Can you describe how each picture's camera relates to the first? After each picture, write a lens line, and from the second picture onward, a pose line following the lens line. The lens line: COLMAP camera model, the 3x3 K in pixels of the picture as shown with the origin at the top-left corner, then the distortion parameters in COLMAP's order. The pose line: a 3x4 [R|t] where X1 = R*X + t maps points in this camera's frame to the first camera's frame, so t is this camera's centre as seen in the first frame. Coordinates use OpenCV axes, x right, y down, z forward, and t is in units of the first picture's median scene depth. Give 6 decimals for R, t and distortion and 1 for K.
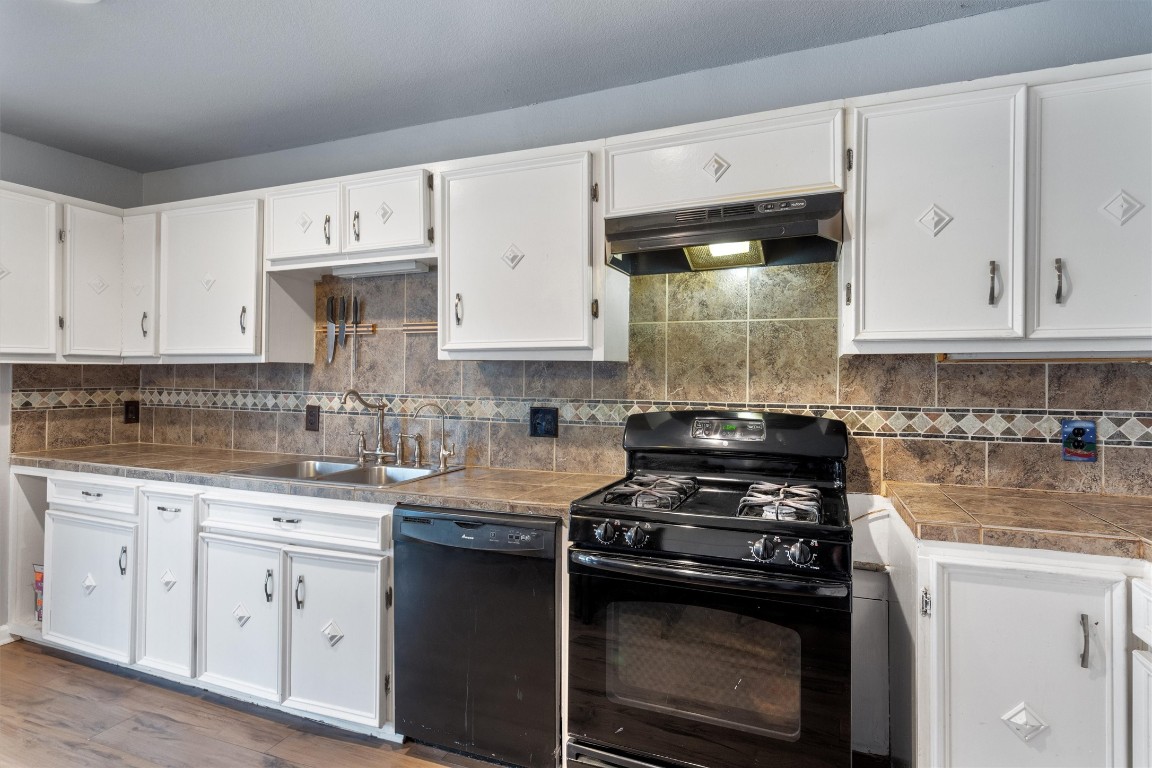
lens RADIAL K [[629.0, 0, 574.4], [0, 629.0, 374.7], [0, 0, 1]] dist [-0.000390, 0.000260]
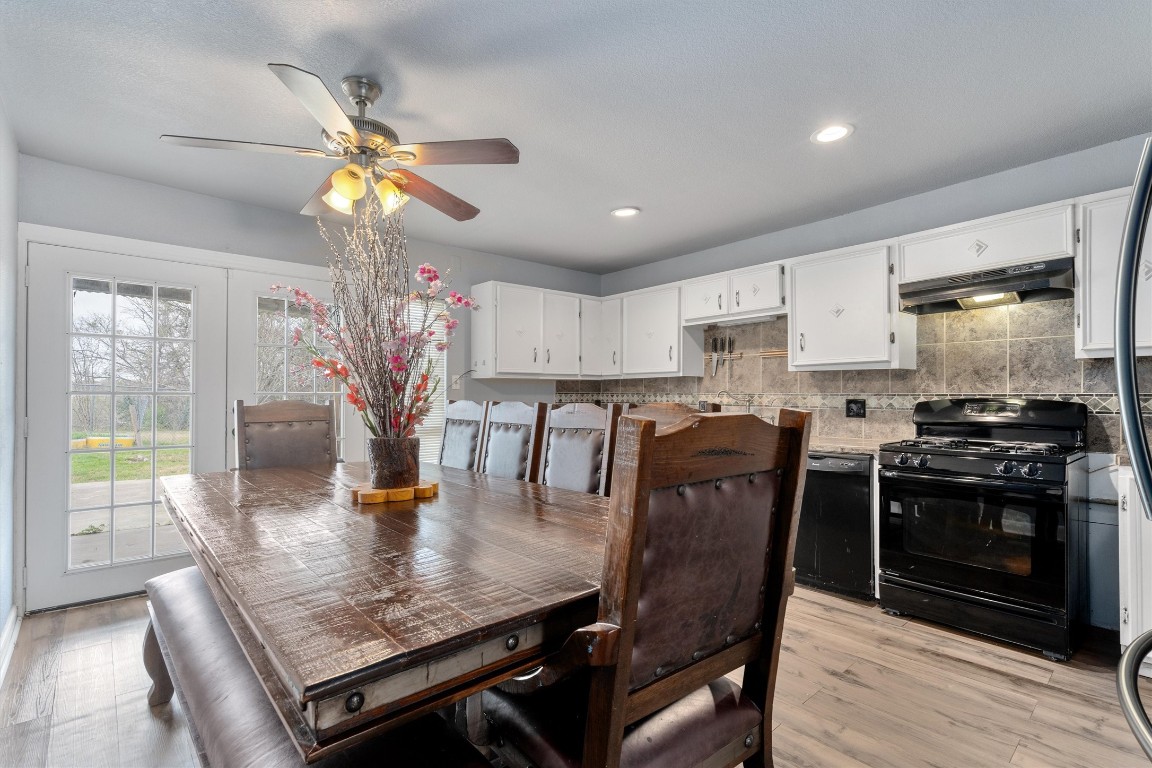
lens RADIAL K [[546.2, 0, 575.1], [0, 546.2, 393.5], [0, 0, 1]] dist [0.001496, 0.000605]
pose [[0.888103, -0.008792, -0.459561, -0.045519], [0.007839, 0.999961, -0.003982, 0.039078], [0.459578, -0.000066, 0.888137, -0.619595]]
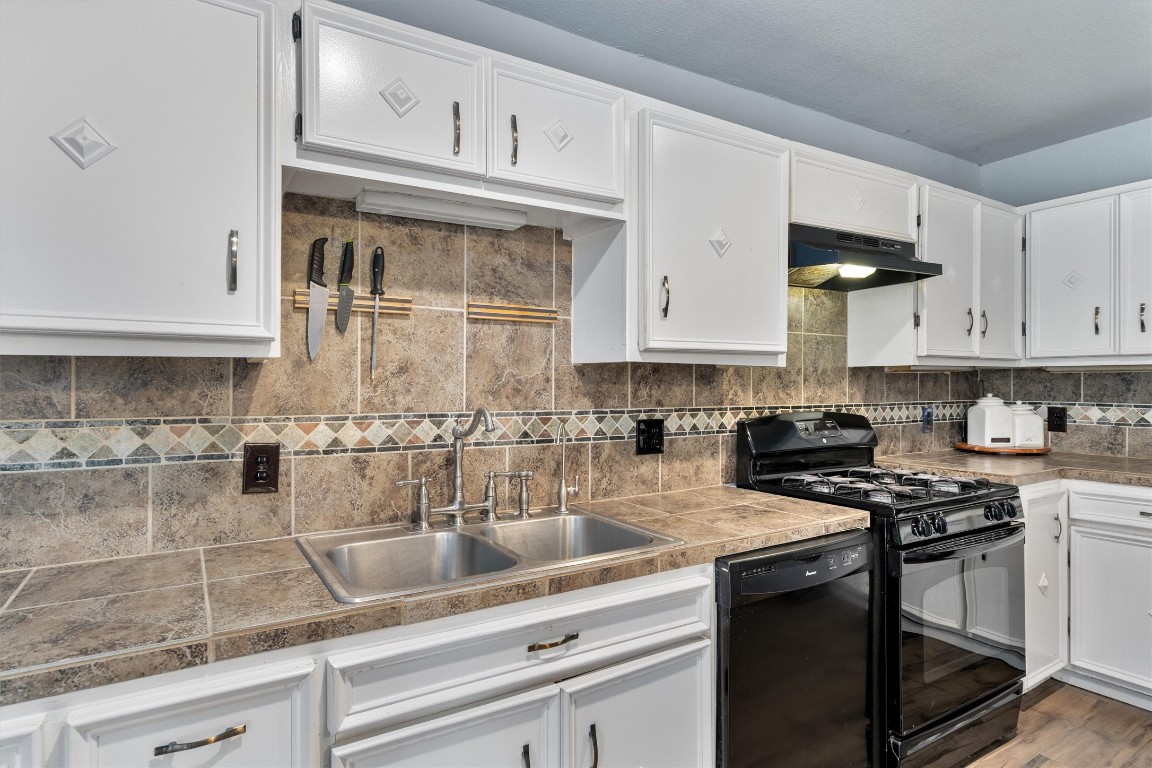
lens RADIAL K [[624.1, 0, 576.0], [0, 624.1, 384.0], [0, 0, 1]] dist [0.001241, 0.000266]
pose [[0.593038, -0.006107, 0.805151, -0.831953], [0.004009, 0.999981, 0.004631, -0.000373], [-0.805164, 0.000482, 0.593051, 0.611767]]
